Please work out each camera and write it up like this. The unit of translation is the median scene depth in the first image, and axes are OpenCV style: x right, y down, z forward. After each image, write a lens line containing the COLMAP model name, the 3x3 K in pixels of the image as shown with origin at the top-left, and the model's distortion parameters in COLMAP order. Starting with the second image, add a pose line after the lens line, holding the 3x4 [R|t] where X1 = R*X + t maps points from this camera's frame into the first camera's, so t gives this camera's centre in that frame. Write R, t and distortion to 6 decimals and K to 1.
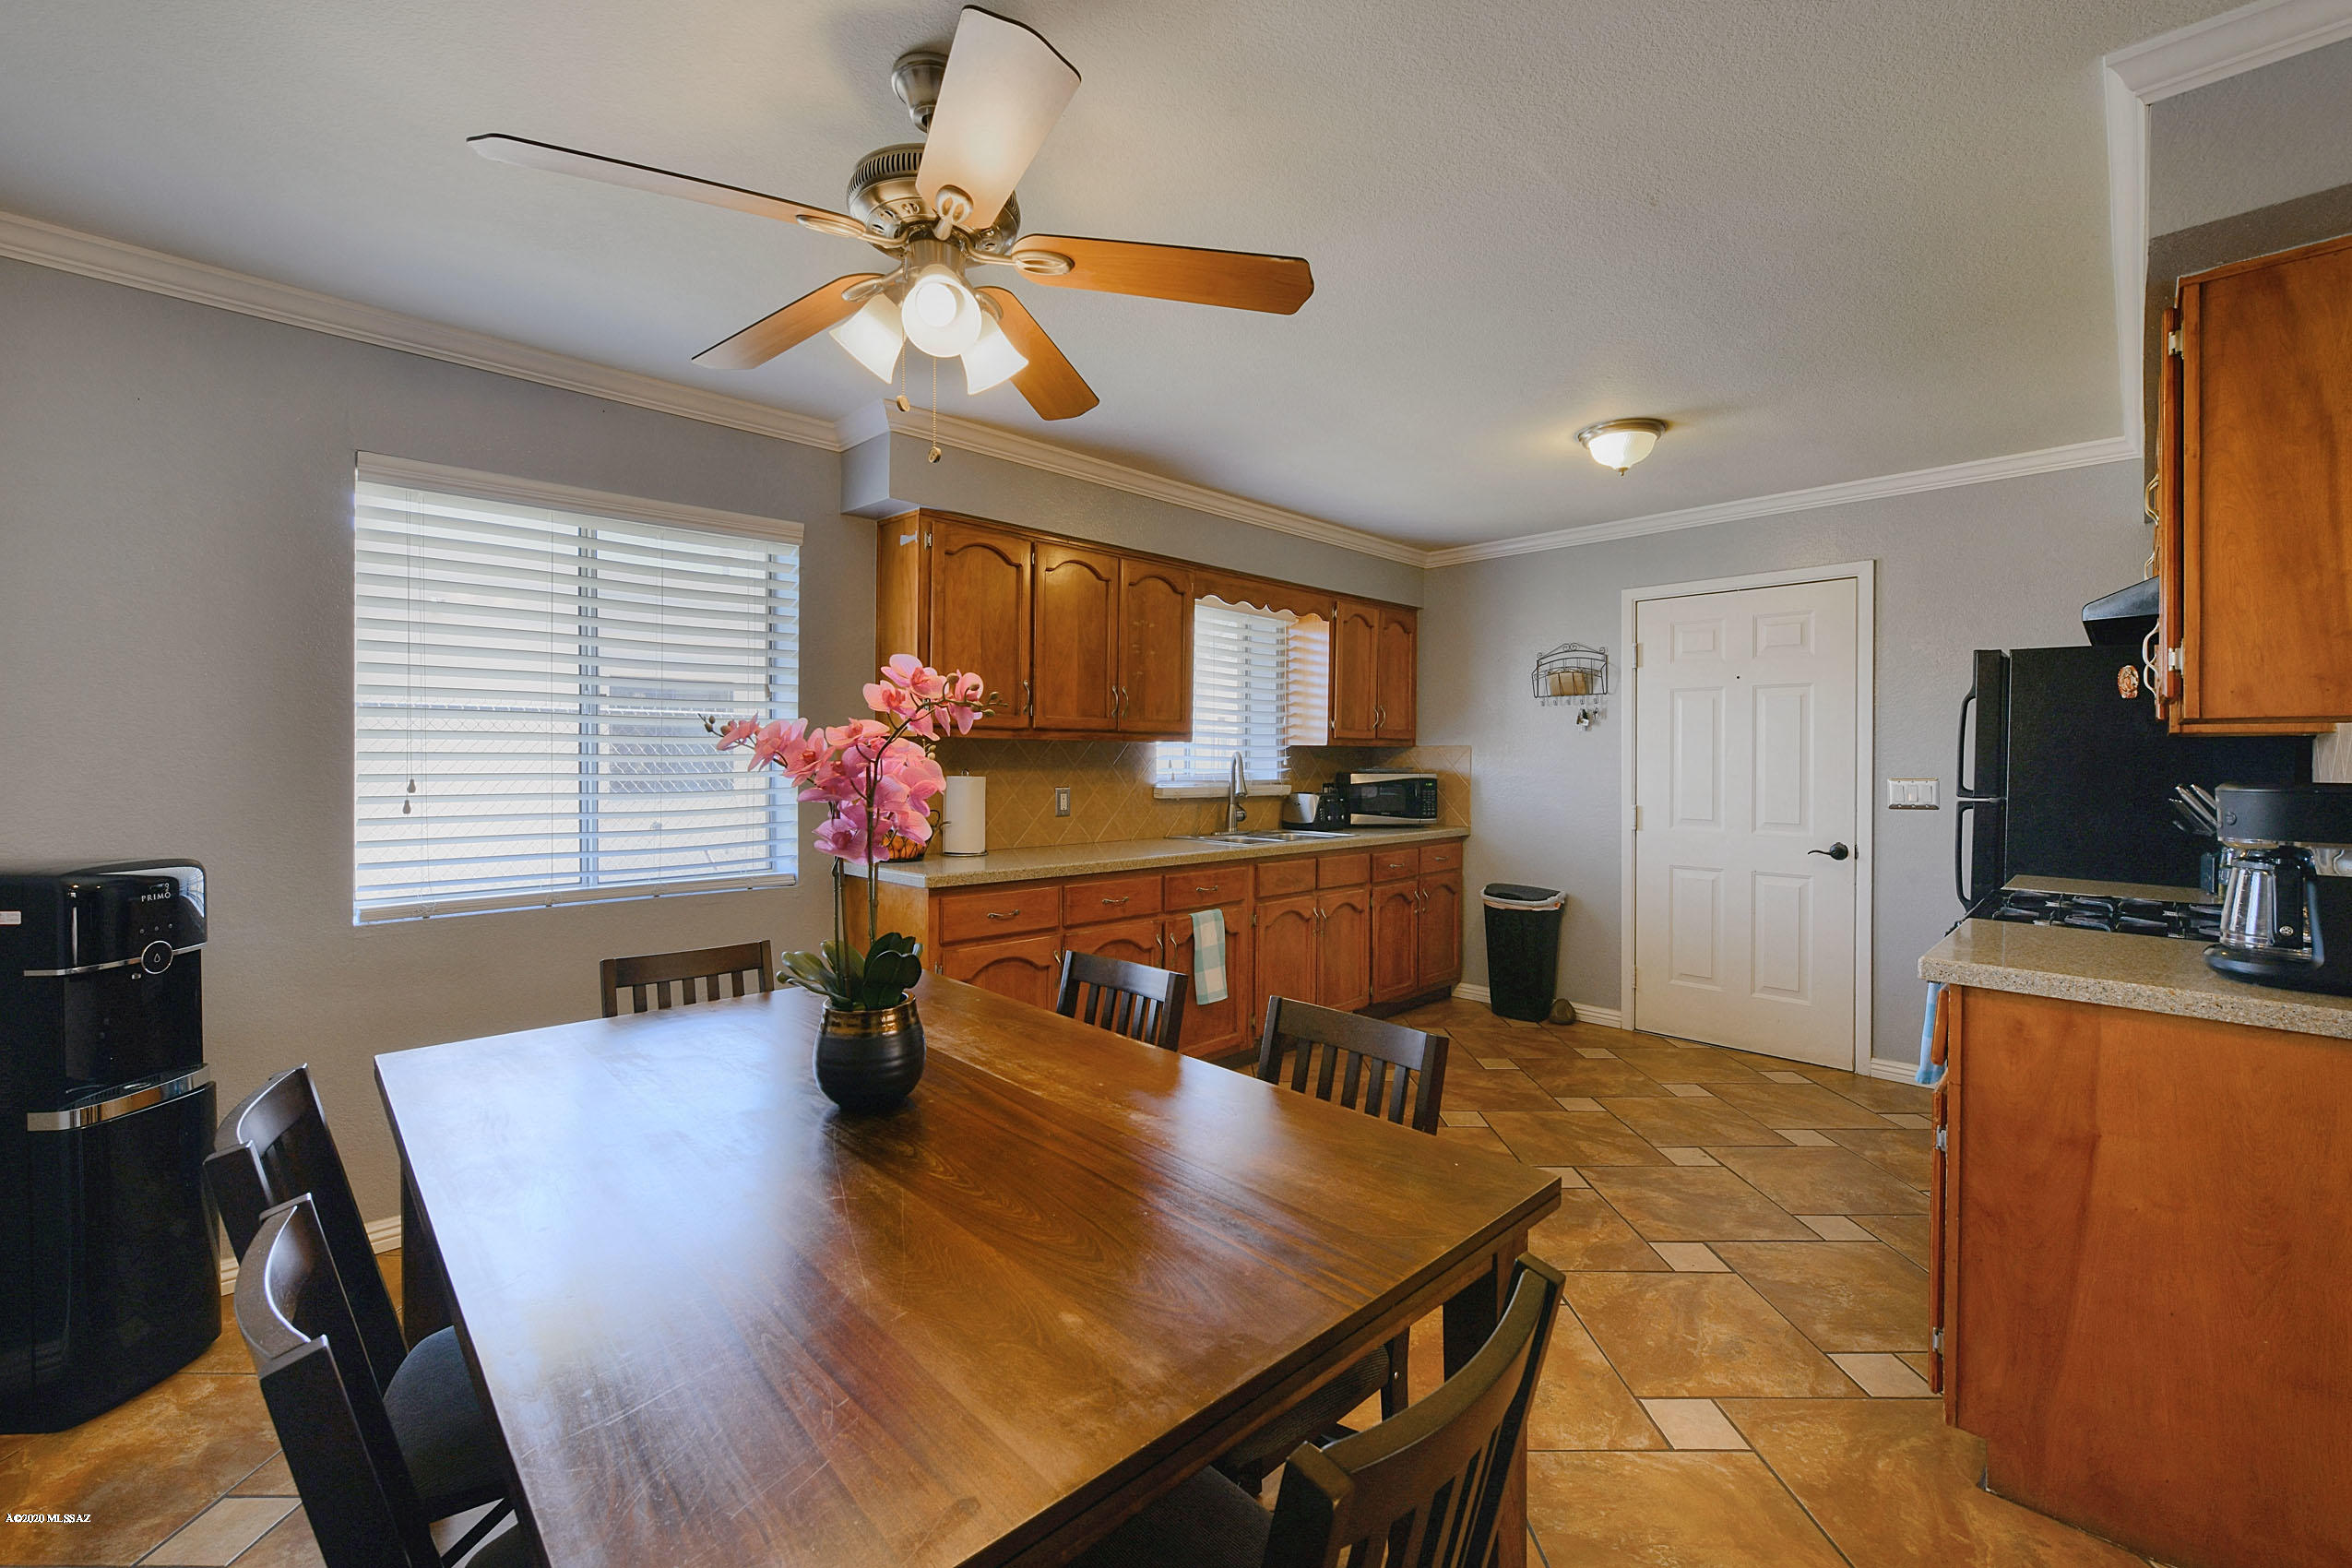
lens RADIAL K [[1010.5, 0, 1091.4], [0, 1010.5, 780.0], [0, 0, 1]] dist [-0.009027, -0.000337]
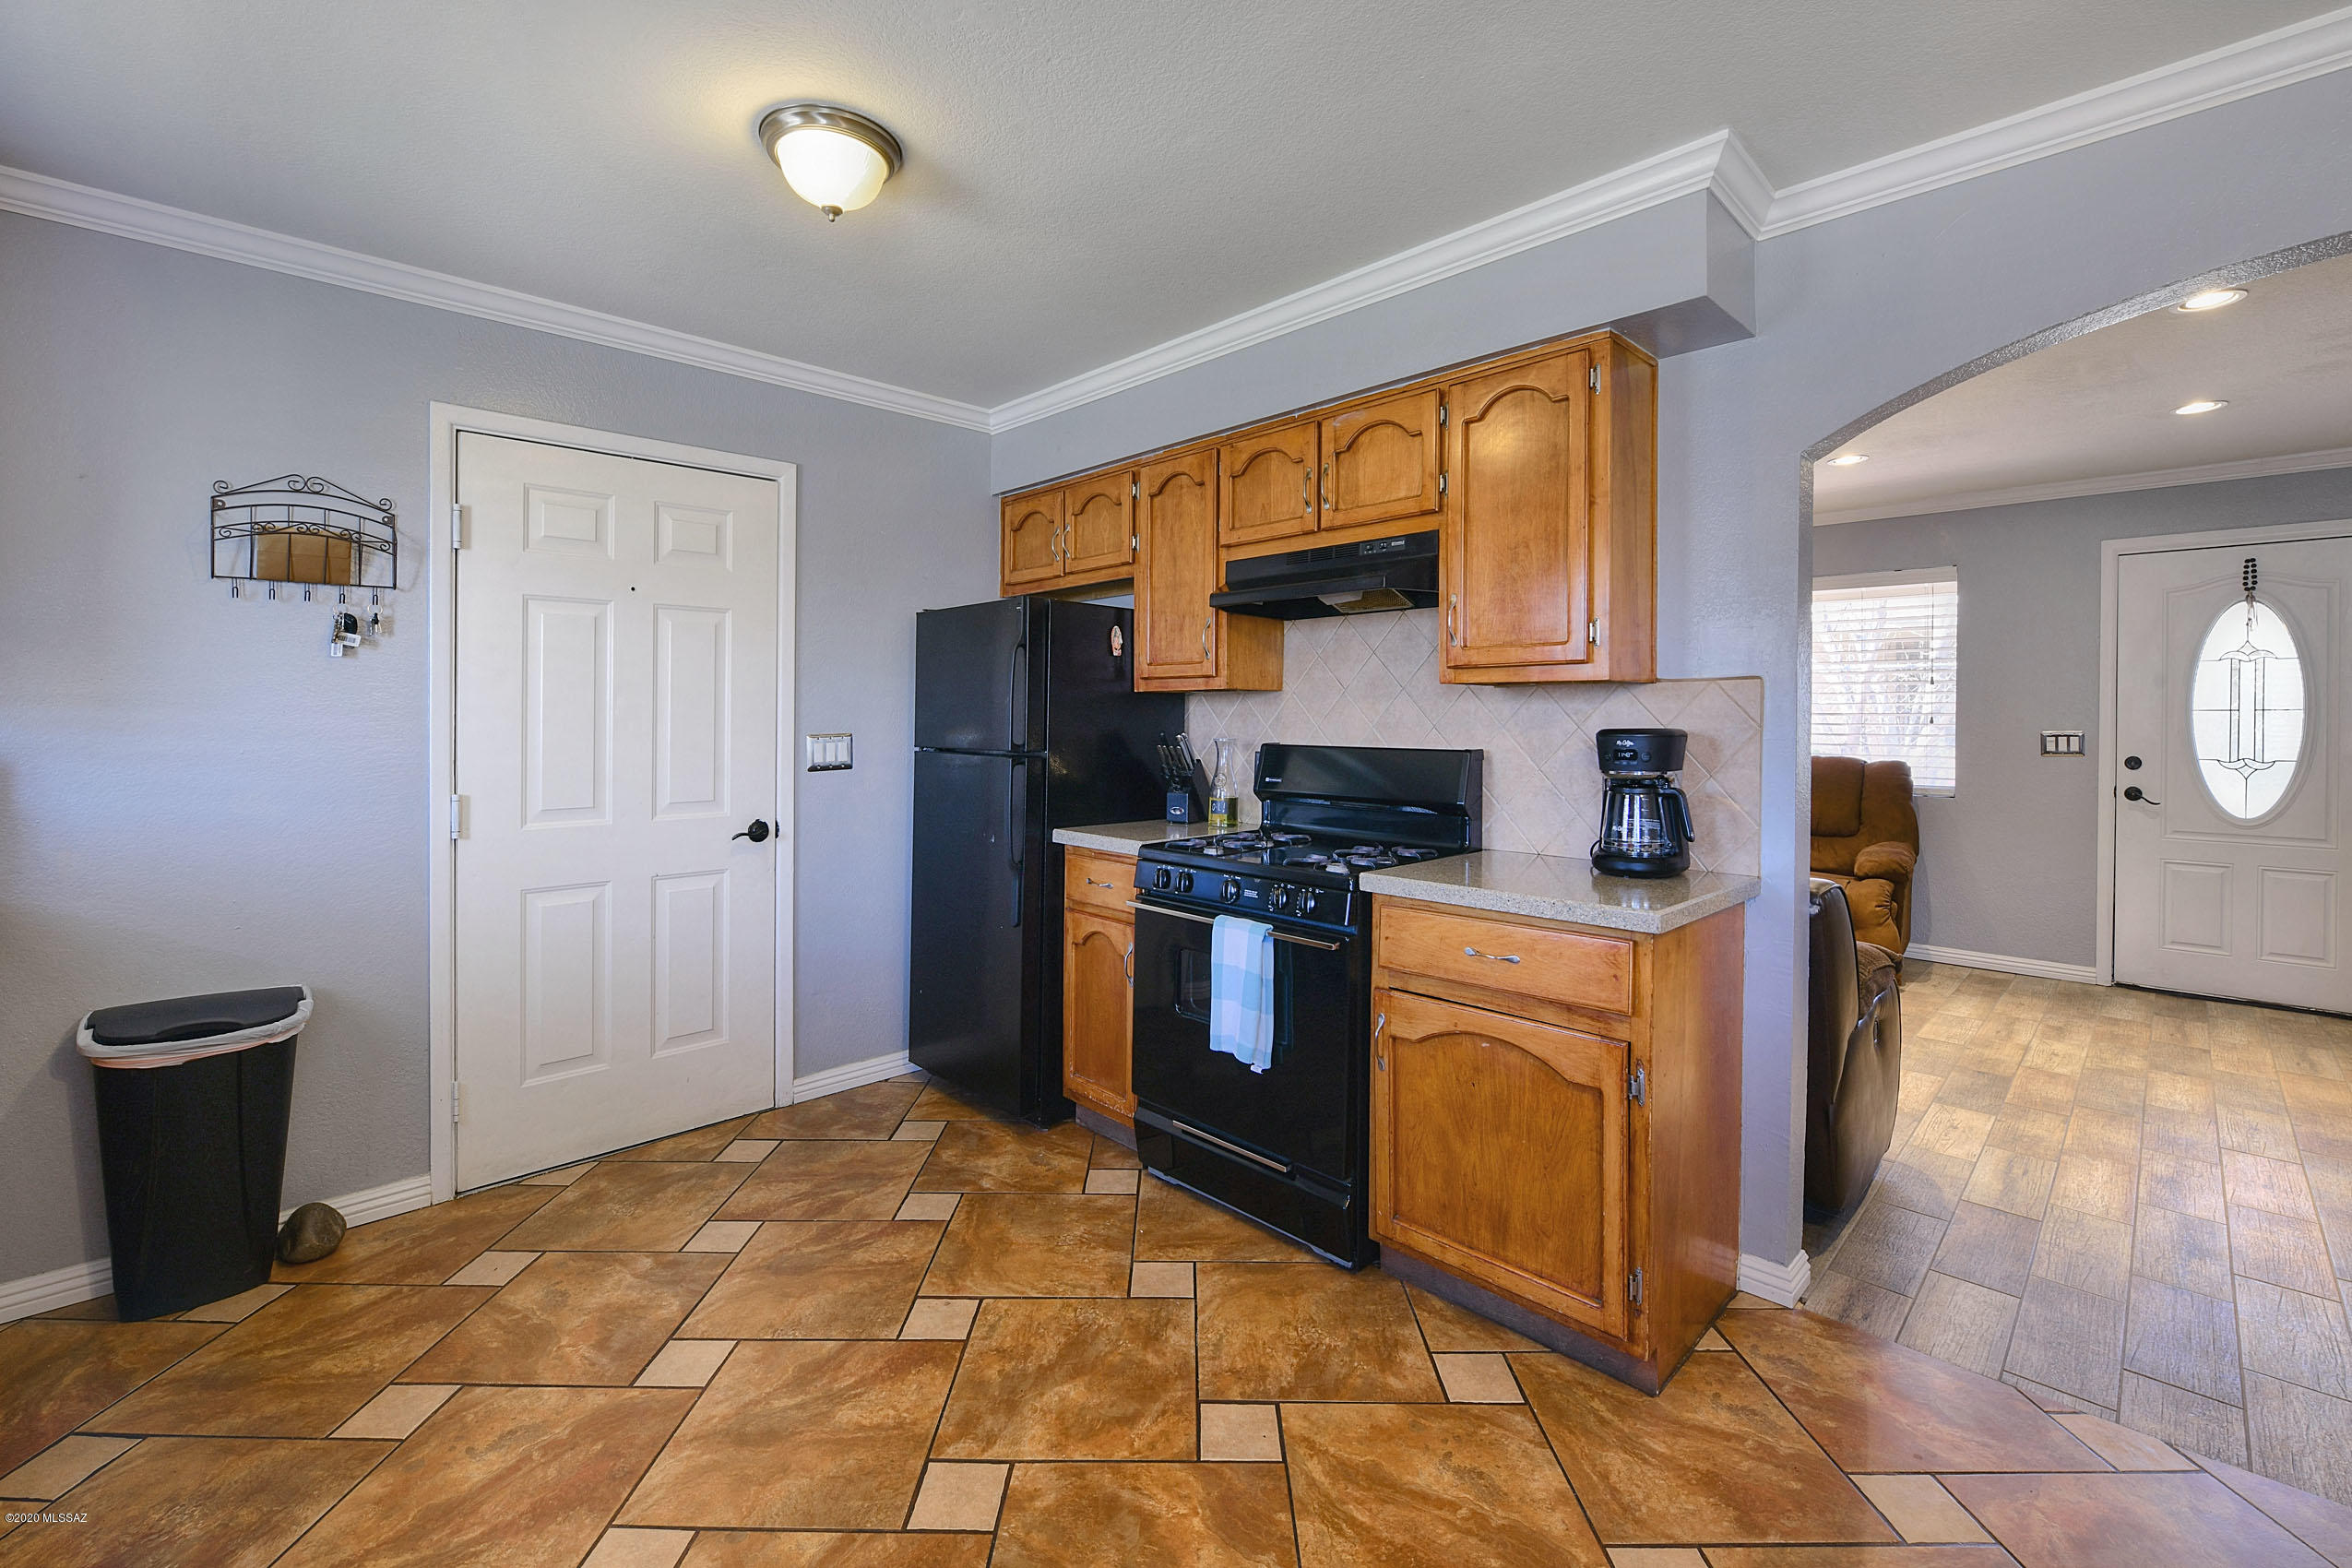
lens RADIAL K [[1018.5, 0, 1225.4], [0, 1018.5, 729.5], [0, 0, 1]] dist [-0.012462, 0.000218]
pose [[-0.084498, -0.018906, 0.996244, -0.060657], [0.021051, 0.999563, 0.020755, -0.015879], [-0.996201, 0.022726, -0.084063, 0.713117]]
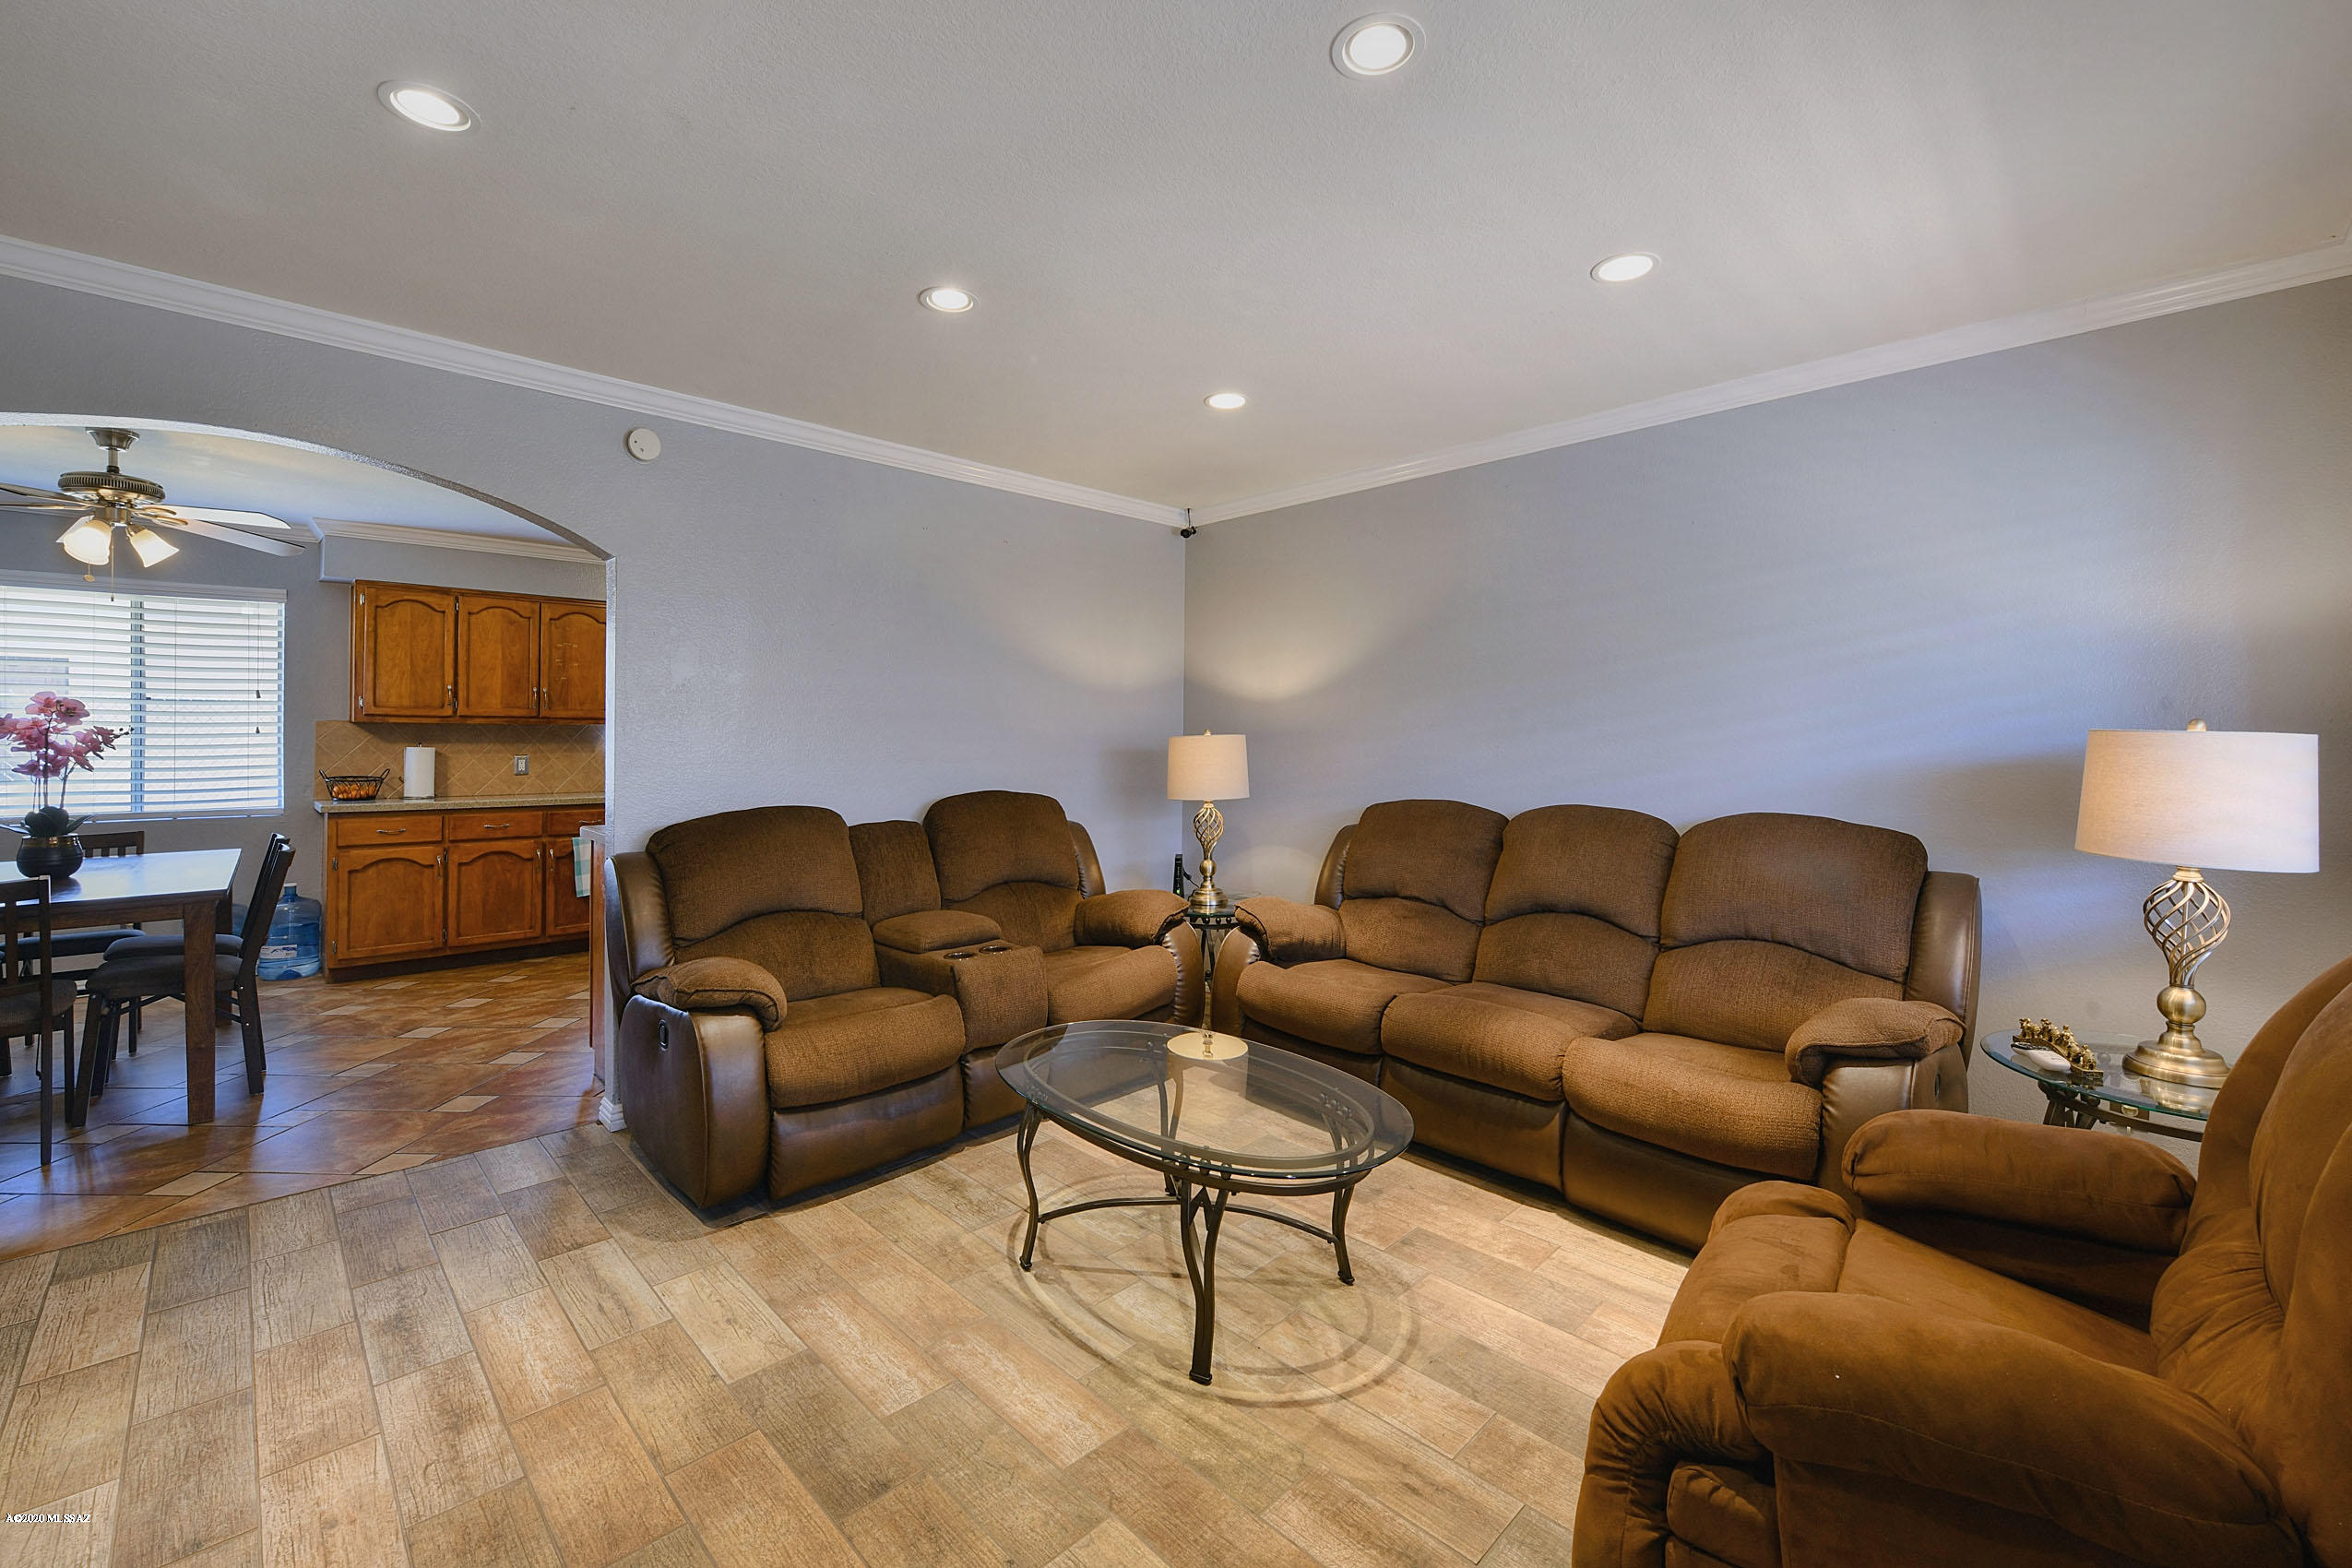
lens RADIAL K [[1010.5, 0, 1141.3], [0, 1010.5, 732.0], [0, 0, 1]] dist [-0.009027, -0.000337]
pose [[0.999961, -0.001841, 0.008683, 0.932127], [0.002087, 0.999594, -0.028419, 0.018850], [-0.008628, 0.028436, 0.999558, -0.526072]]
